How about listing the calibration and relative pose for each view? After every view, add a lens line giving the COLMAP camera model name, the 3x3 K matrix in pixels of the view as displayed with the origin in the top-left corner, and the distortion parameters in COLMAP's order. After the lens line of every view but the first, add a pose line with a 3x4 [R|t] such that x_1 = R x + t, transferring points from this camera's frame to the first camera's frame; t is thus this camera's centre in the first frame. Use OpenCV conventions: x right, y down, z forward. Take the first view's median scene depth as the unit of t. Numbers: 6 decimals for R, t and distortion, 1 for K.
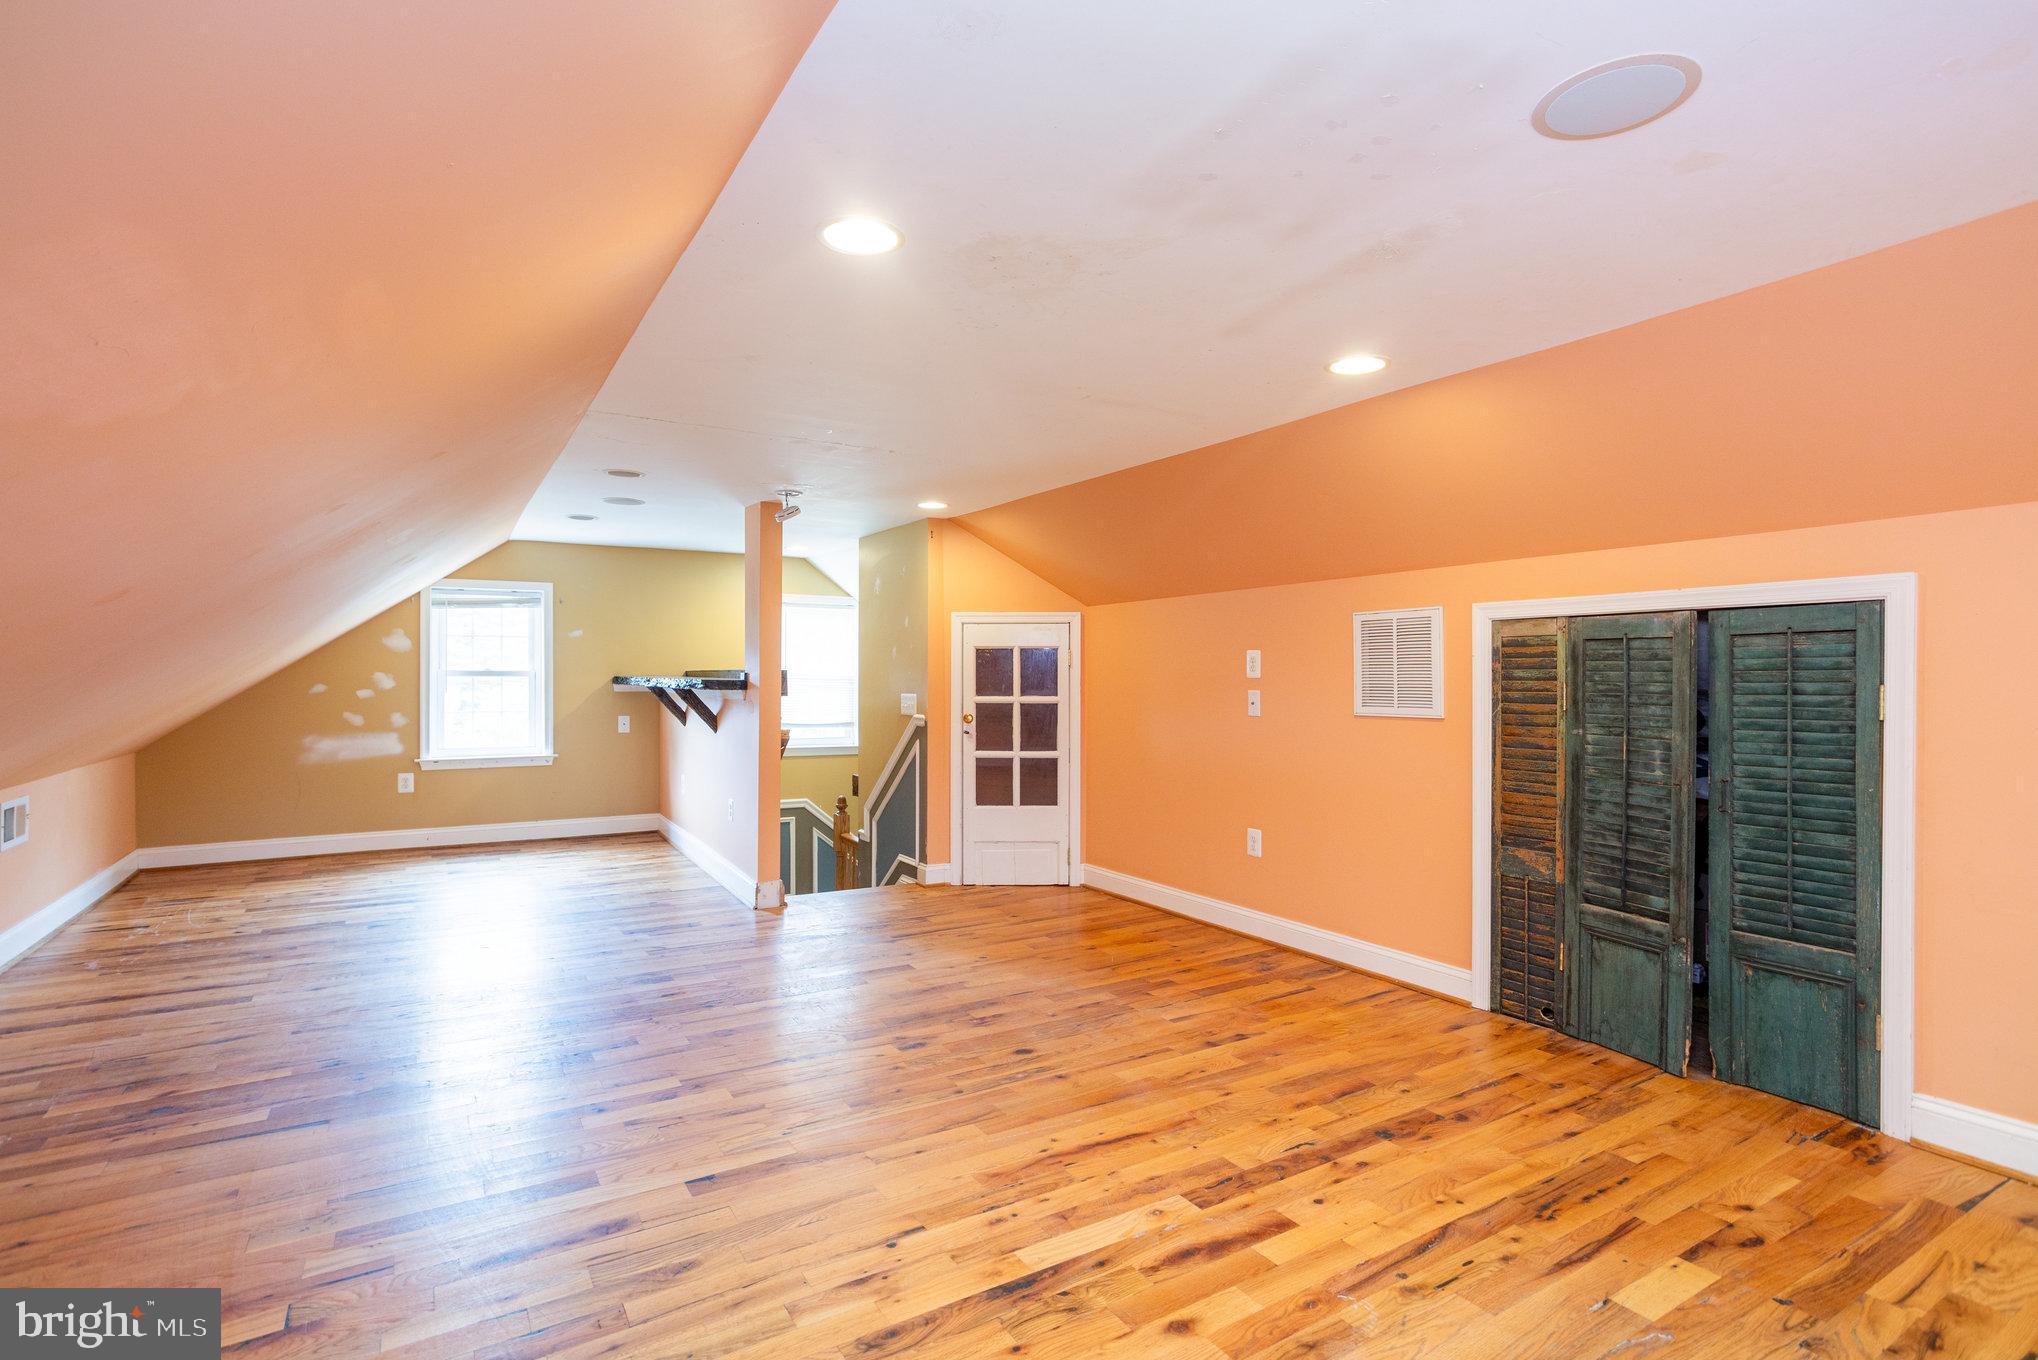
lens RADIAL K [[975.4, 0, 1029.3], [0, 975.4, 674.9], [0, 0, 1]] dist [-0.033523, 0.004087]
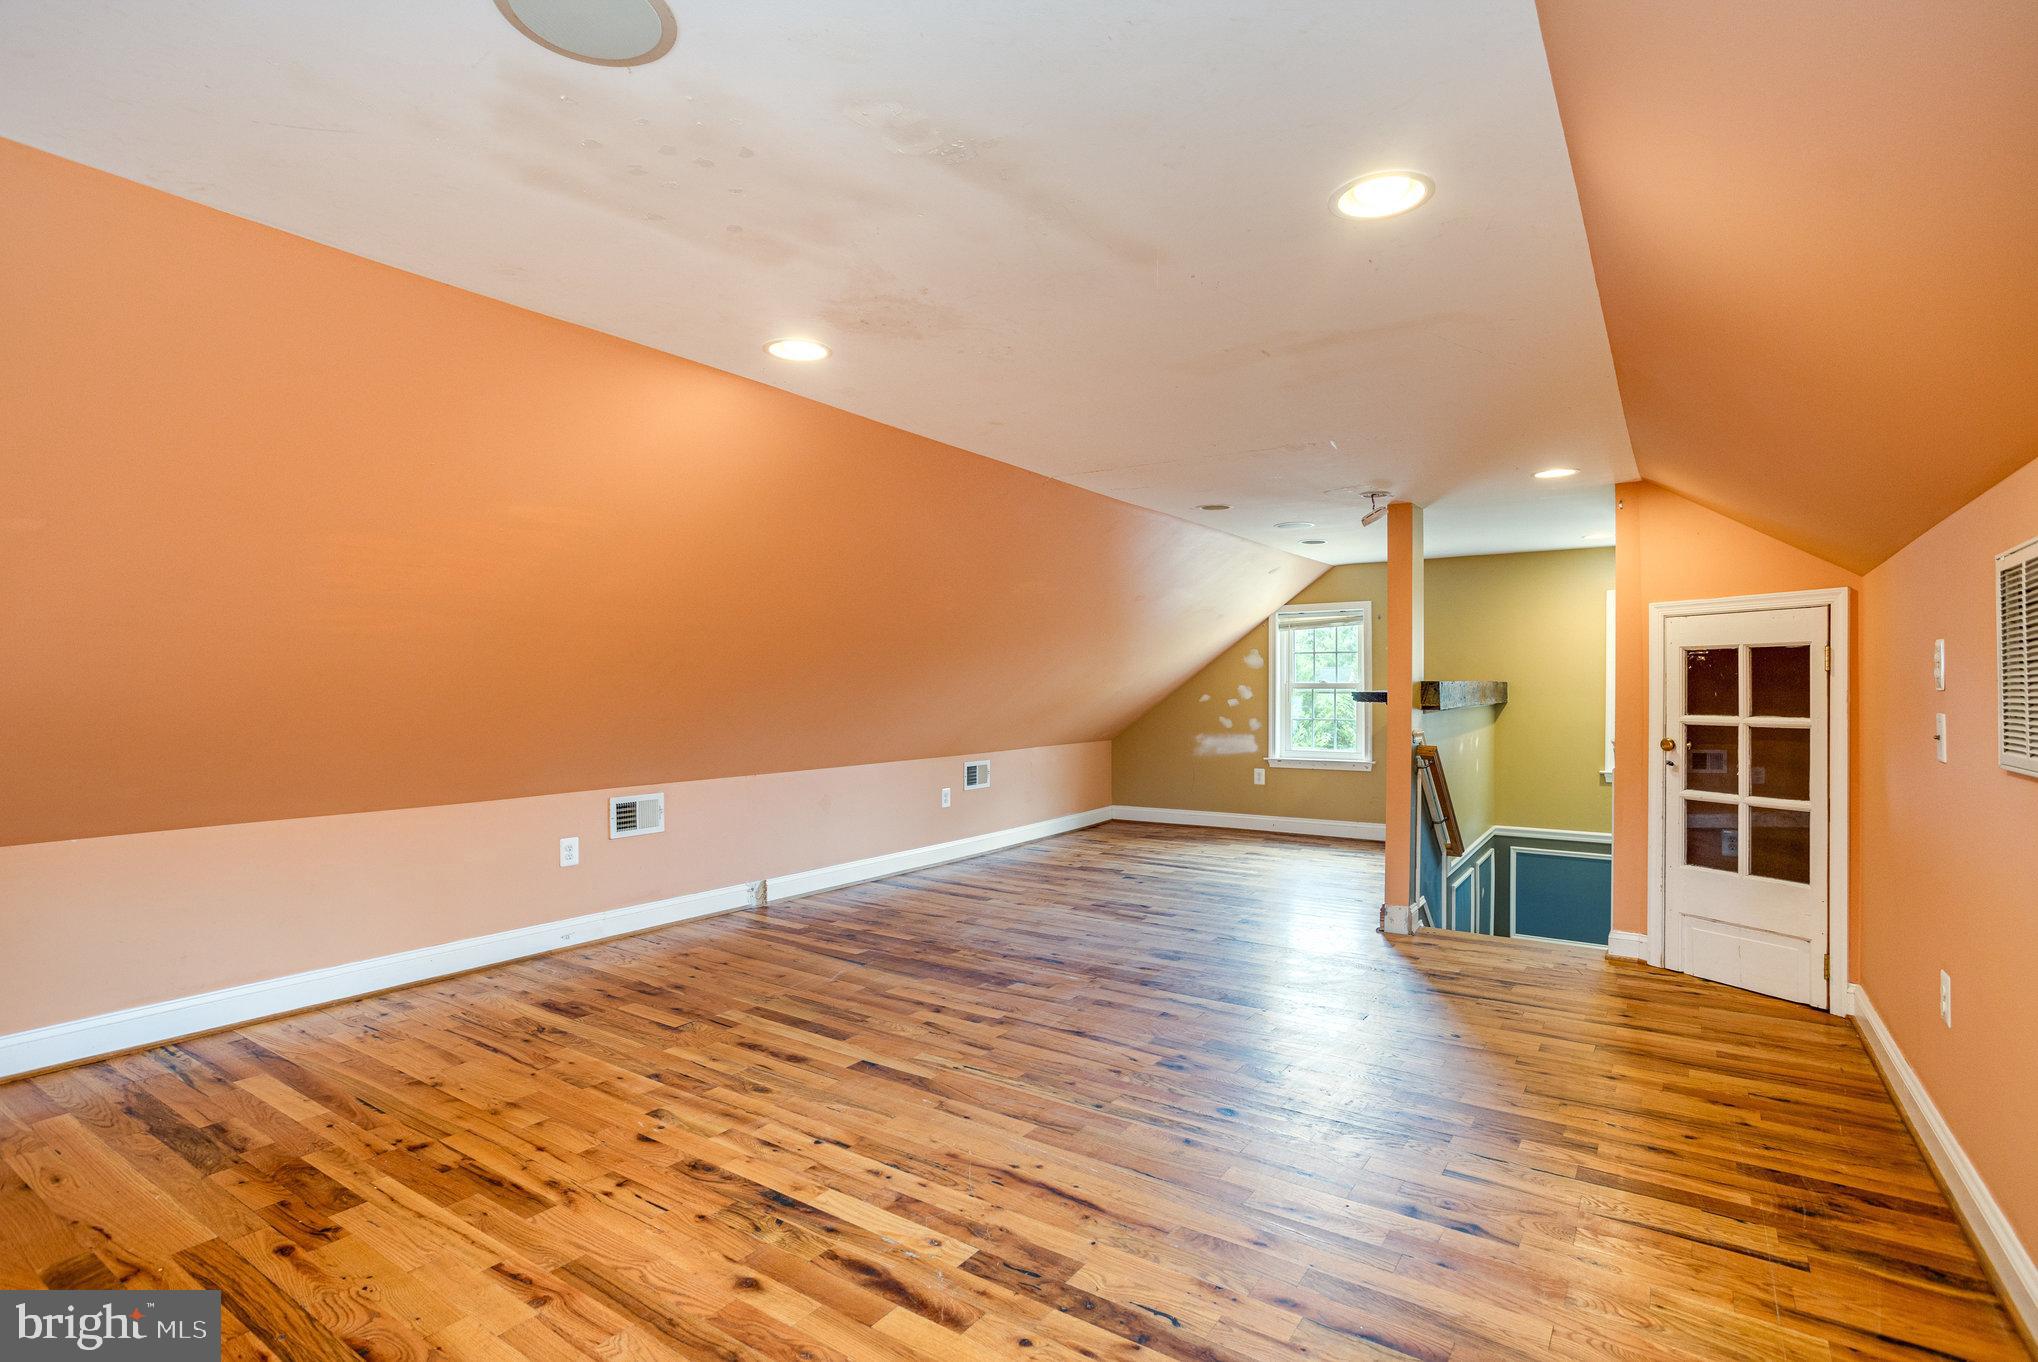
lens RADIAL K [[975.4, 0, 1029.8], [0, 975.4, 685.7], [0, 0, 1]] dist [-0.033523, 0.004087]
pose [[0.416074, -0.003736, -0.909323, 0.396459], [0.003297, 0.999991, -0.002600, 0.000202], [0.909325, -0.001916, 0.416083, 0.257367]]
